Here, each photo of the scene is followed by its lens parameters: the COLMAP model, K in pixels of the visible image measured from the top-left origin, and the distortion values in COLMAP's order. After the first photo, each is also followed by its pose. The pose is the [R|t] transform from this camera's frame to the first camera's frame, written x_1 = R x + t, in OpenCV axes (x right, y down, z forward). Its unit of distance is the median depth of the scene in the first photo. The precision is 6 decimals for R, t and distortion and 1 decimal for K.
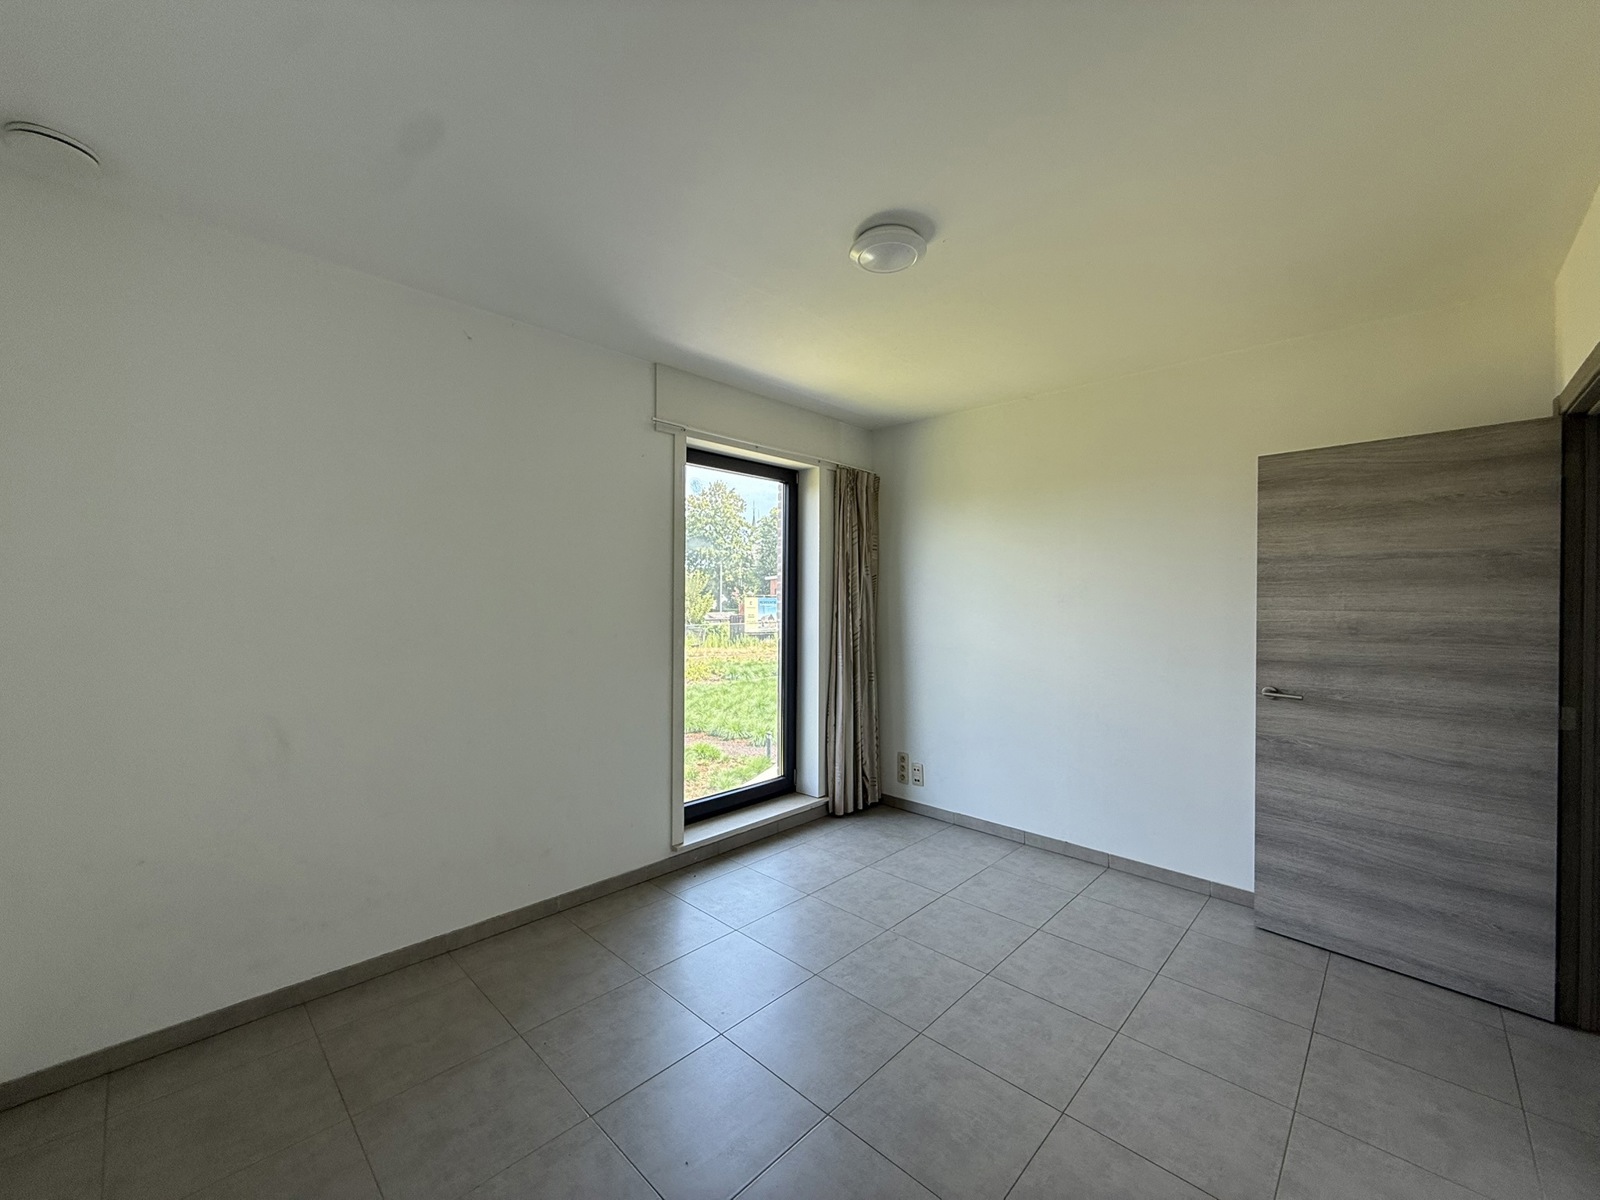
lens RADIAL K [[636.3, 0, 788.6], [0, 636.3, 601.6], [0, 0, 1]] dist [-0.000205, 0.000241]
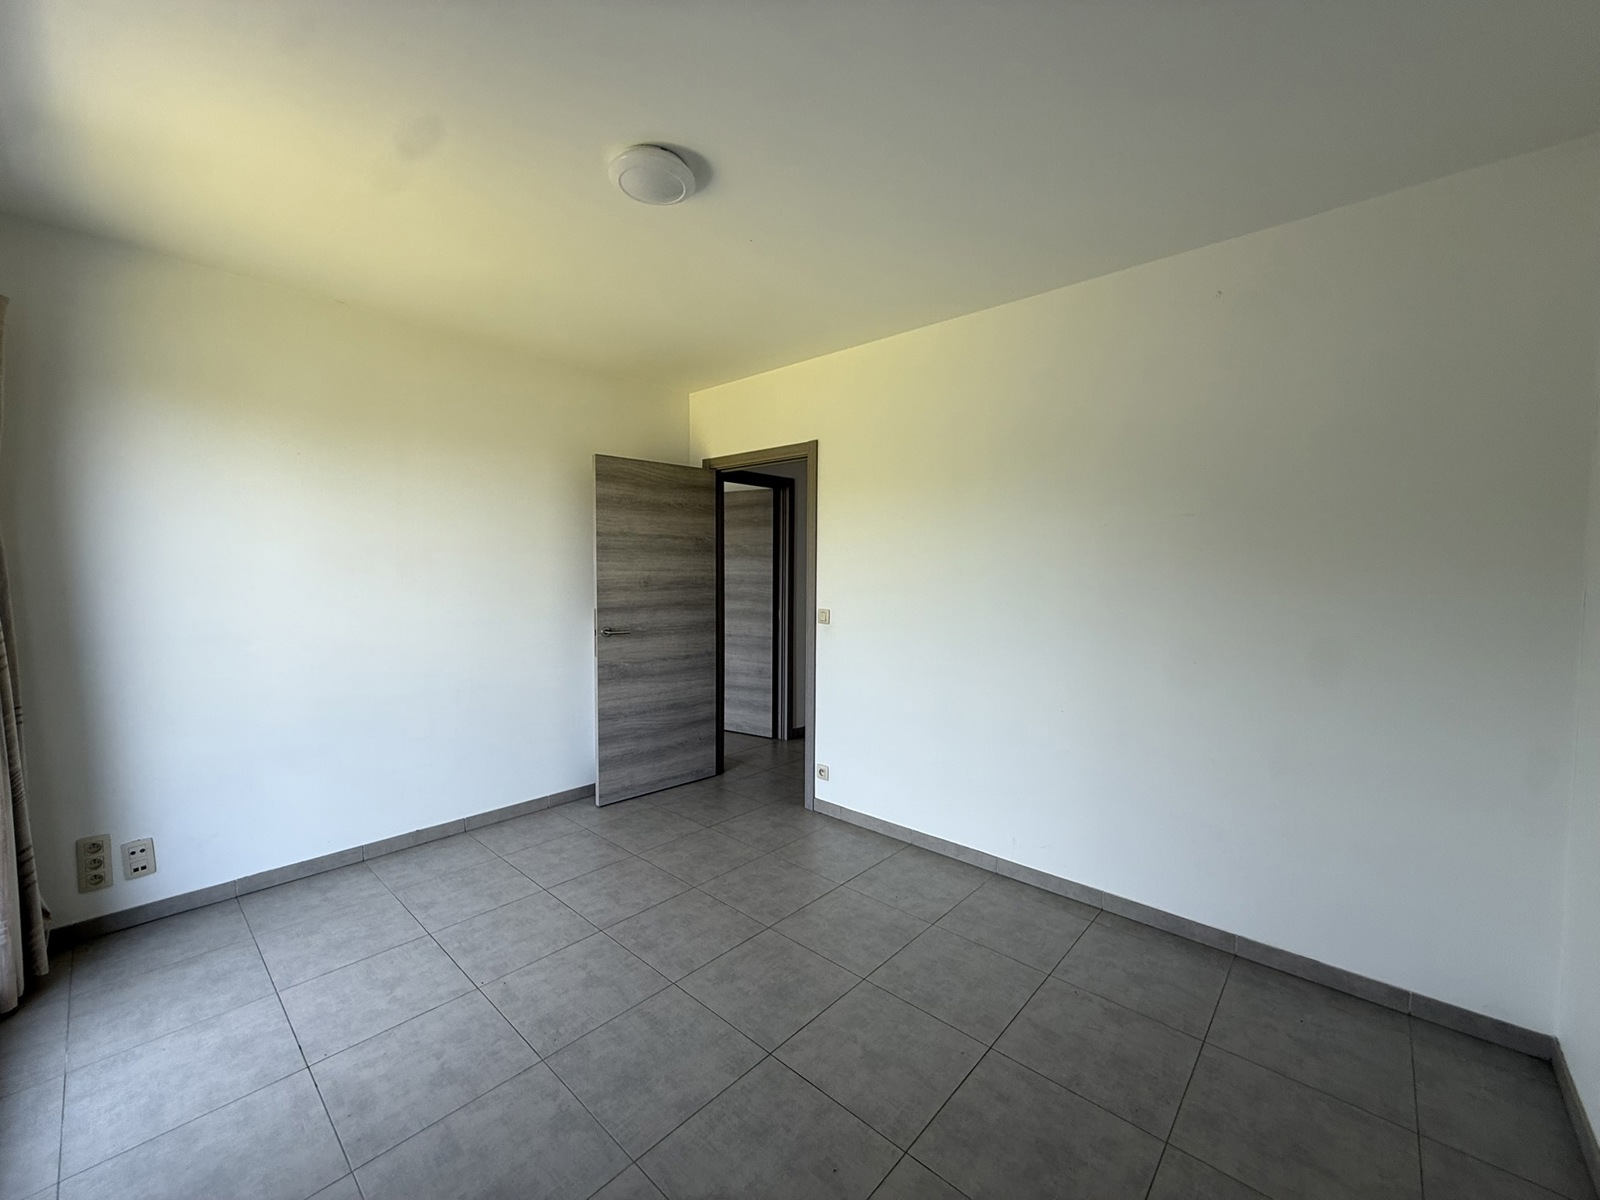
lens RADIAL K [[636.3, 0, 799.1], [0, 636.3, 603.1], [0, 0, 1]] dist [-0.000205, 0.000241]
pose [[-0.035558, -0.061747, 0.997458, -0.612834], [-0.001540, 0.998092, 0.061731, -0.002806], [-0.999366, 0.000659, -0.035586, 0.642403]]
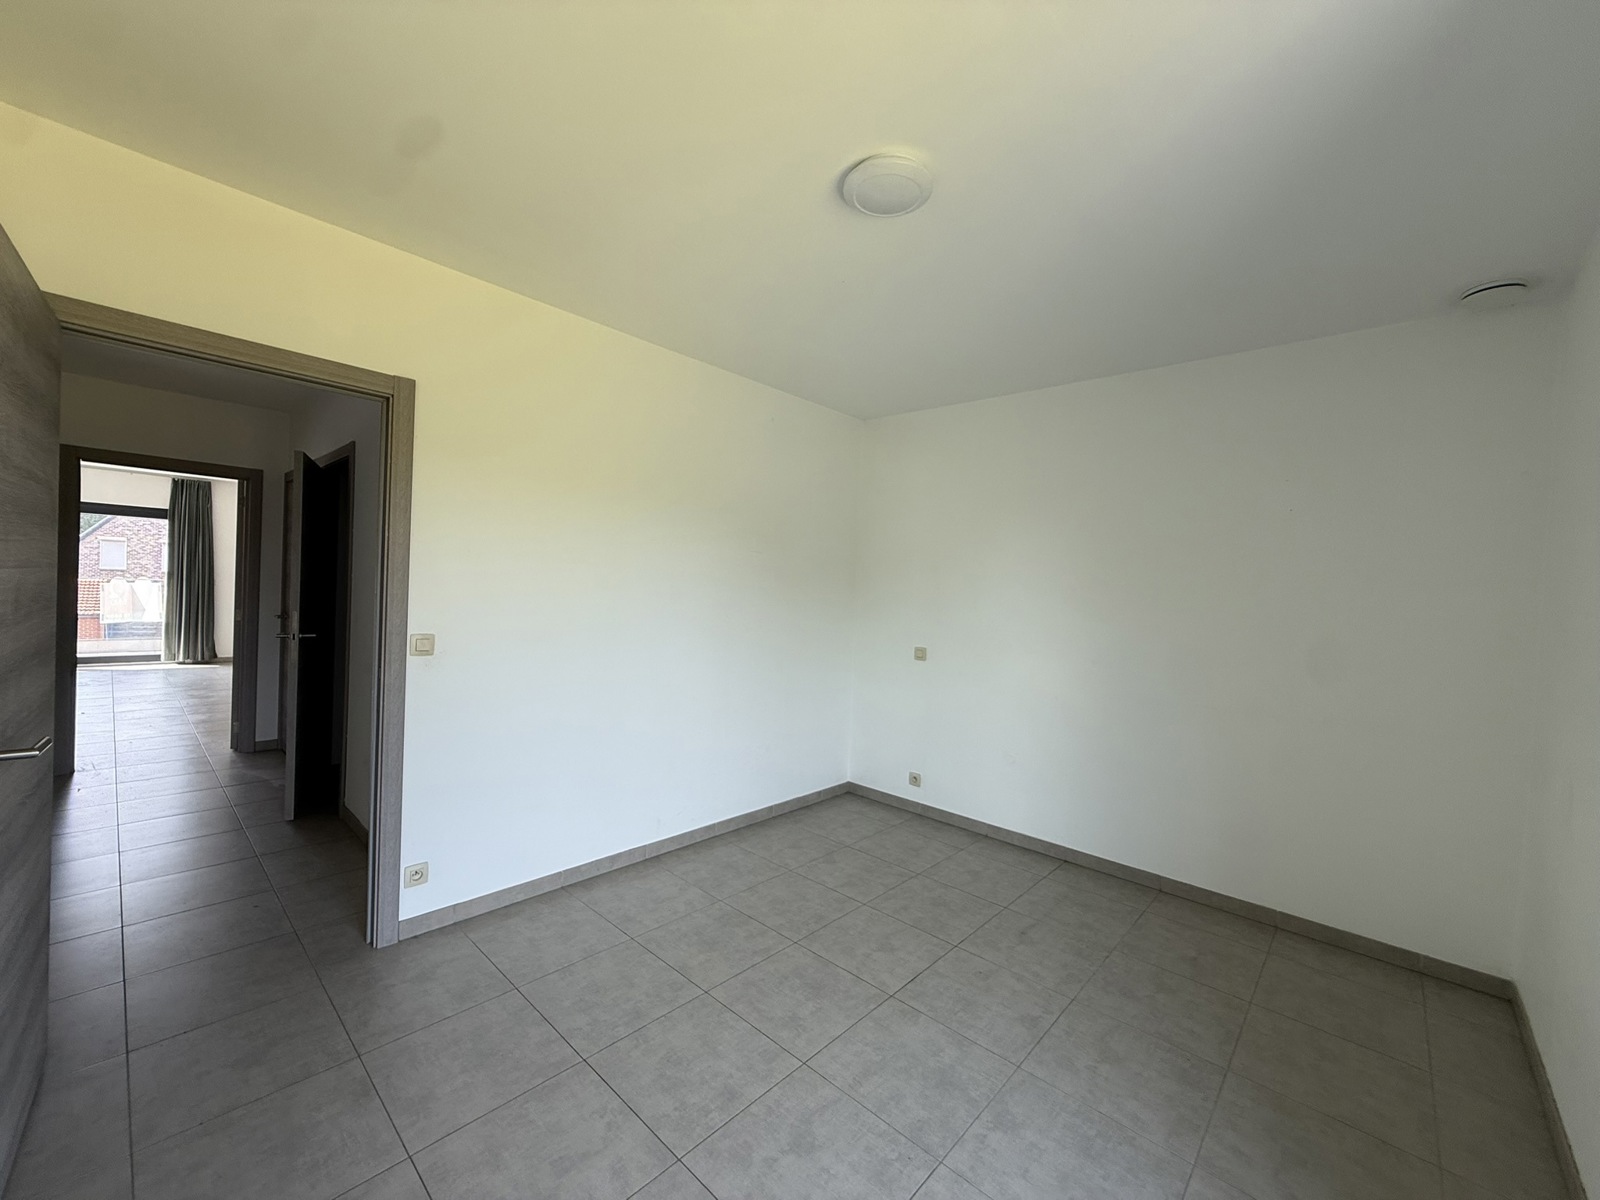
lens RADIAL K [[636.3, 0, 788.8], [0, 636.3, 602.1], [0, 0, 1]] dist [-0.000205, 0.000241]
pose [[-0.998461, -0.051134, -0.021480, 0.218672], [-0.051666, 0.998351, 0.025002, -0.003364], [0.020167, 0.026073, -0.999457, 1.462138]]
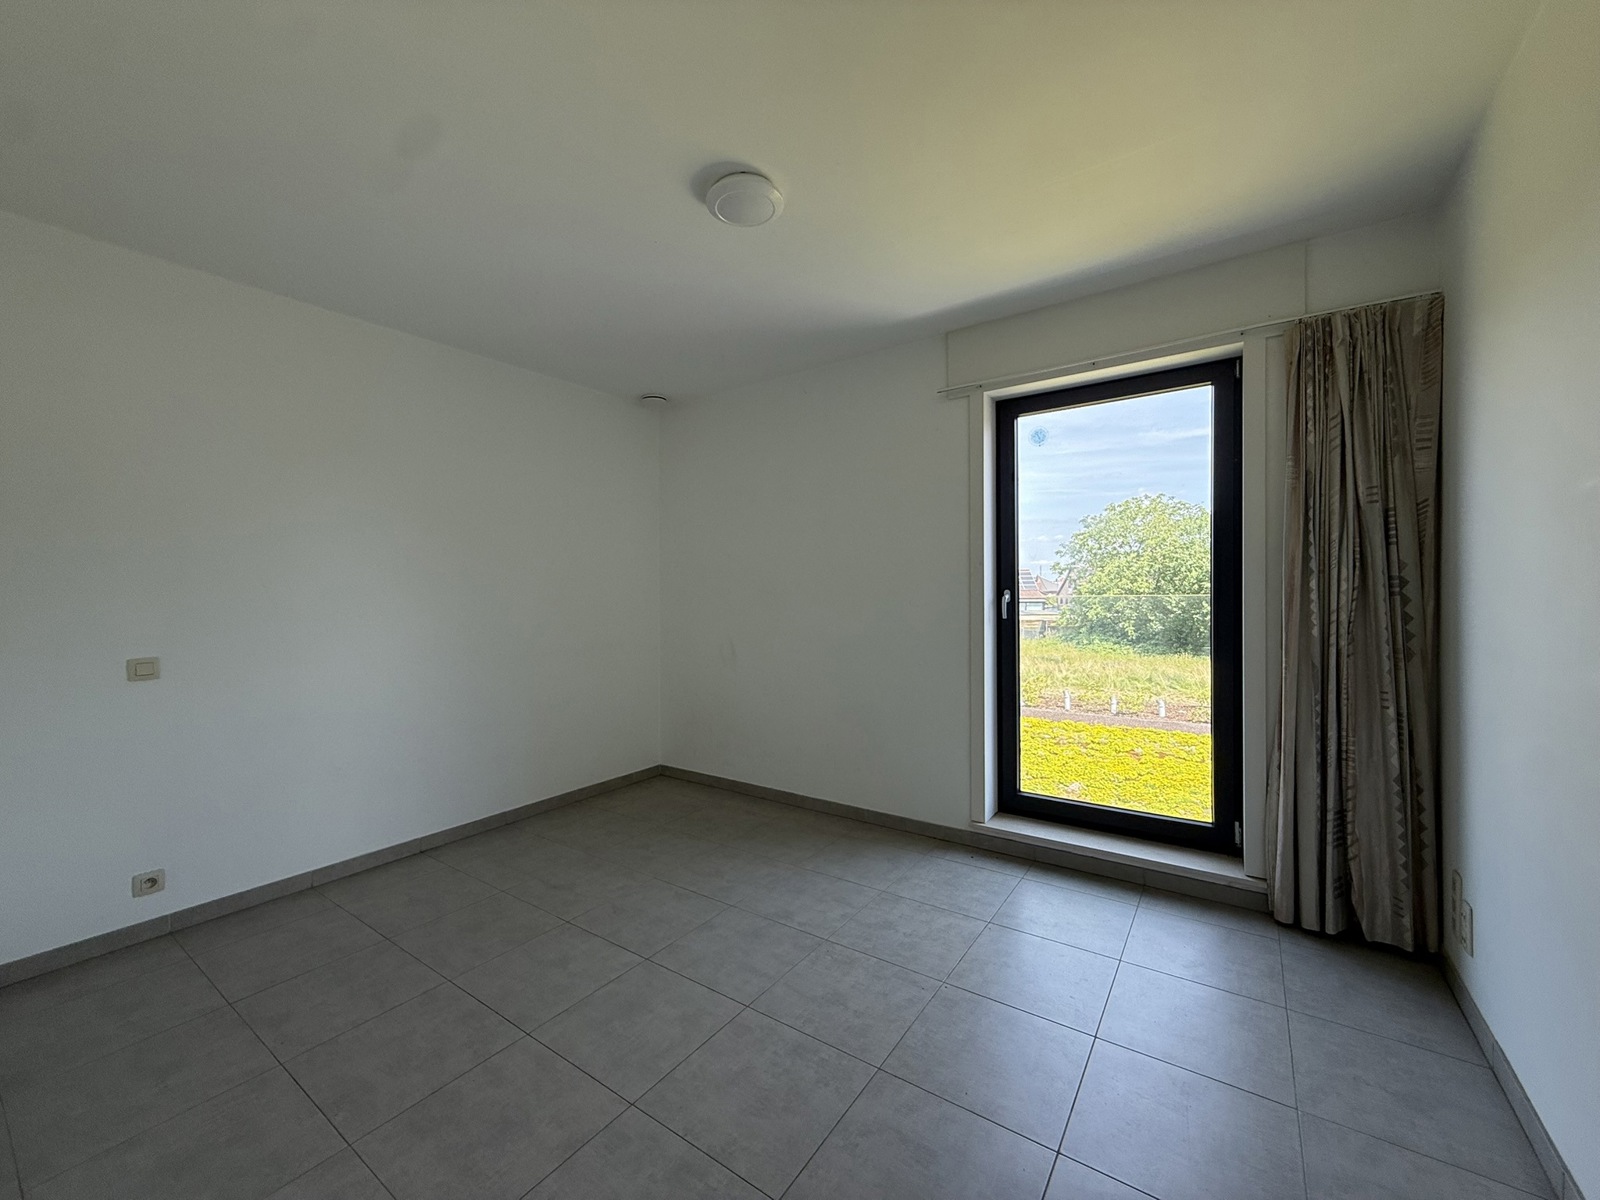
lens RADIAL K [[636.3, 0, 799.0], [0, 636.3, 597.1], [0, 0, 1]] dist [-0.000205, 0.000241]
pose [[0.159891, 0.000055, -0.987135, 0.898240], [0.010160, 0.999947, 0.001701, 0.048095], [0.987082, -0.010301, 0.159882, 0.717173]]
